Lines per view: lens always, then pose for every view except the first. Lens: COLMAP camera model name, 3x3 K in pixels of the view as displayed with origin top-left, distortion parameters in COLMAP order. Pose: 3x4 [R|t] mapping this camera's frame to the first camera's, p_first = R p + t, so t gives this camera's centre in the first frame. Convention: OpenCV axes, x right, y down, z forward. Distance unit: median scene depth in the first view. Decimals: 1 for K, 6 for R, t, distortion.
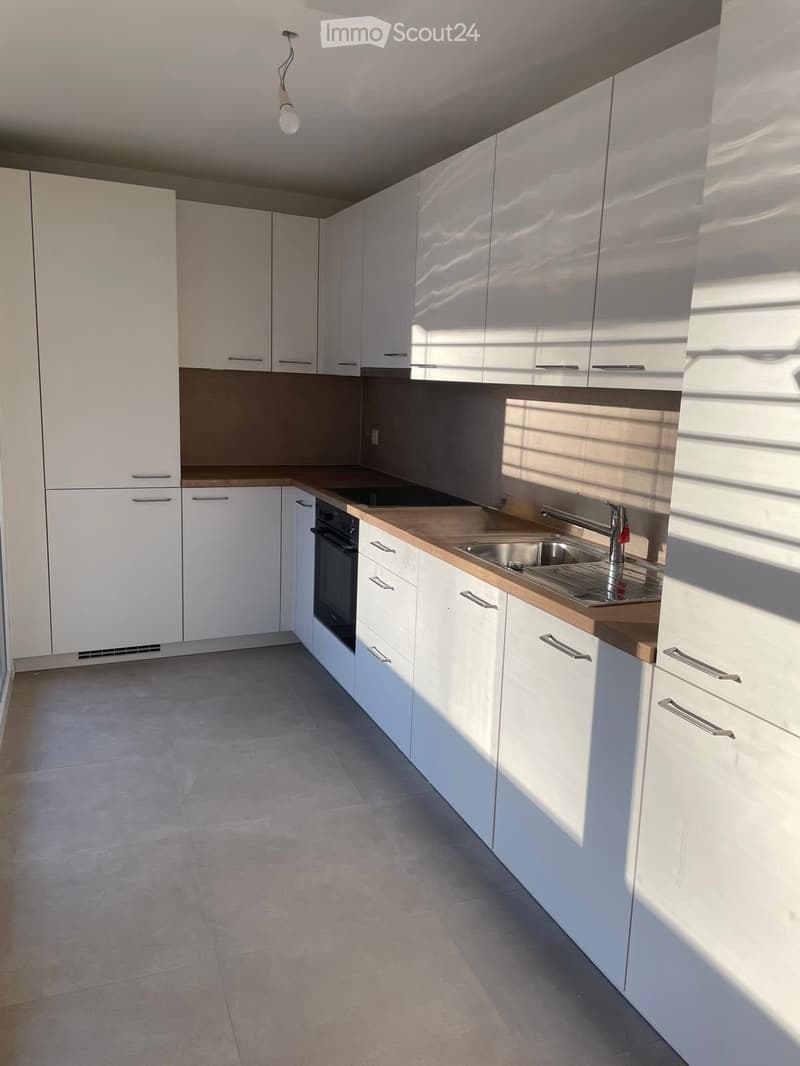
lens RADIAL K [[808.4, 0, 400.0], [0, 808.4, 533.0], [0, 0, 1]] dist [0.146693, -0.246969]
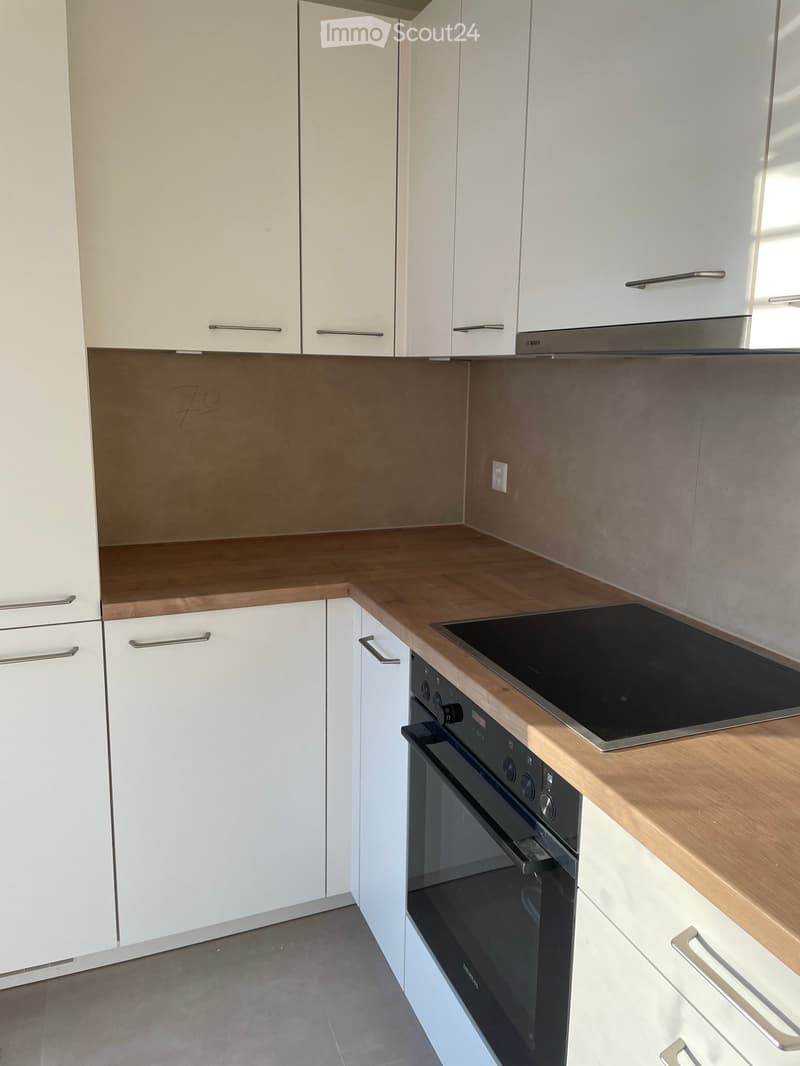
lens RADIAL K [[808.4, 0, 400.0], [0, 808.4, 533.0], [0, 0, 1]] dist [0.146693, -0.246969]
pose [[0.999034, -0.017884, -0.040143, -0.088669], [0.018140, 0.999817, 0.006037, -0.102447], [0.040028, -0.006759, 0.999176, 0.563649]]
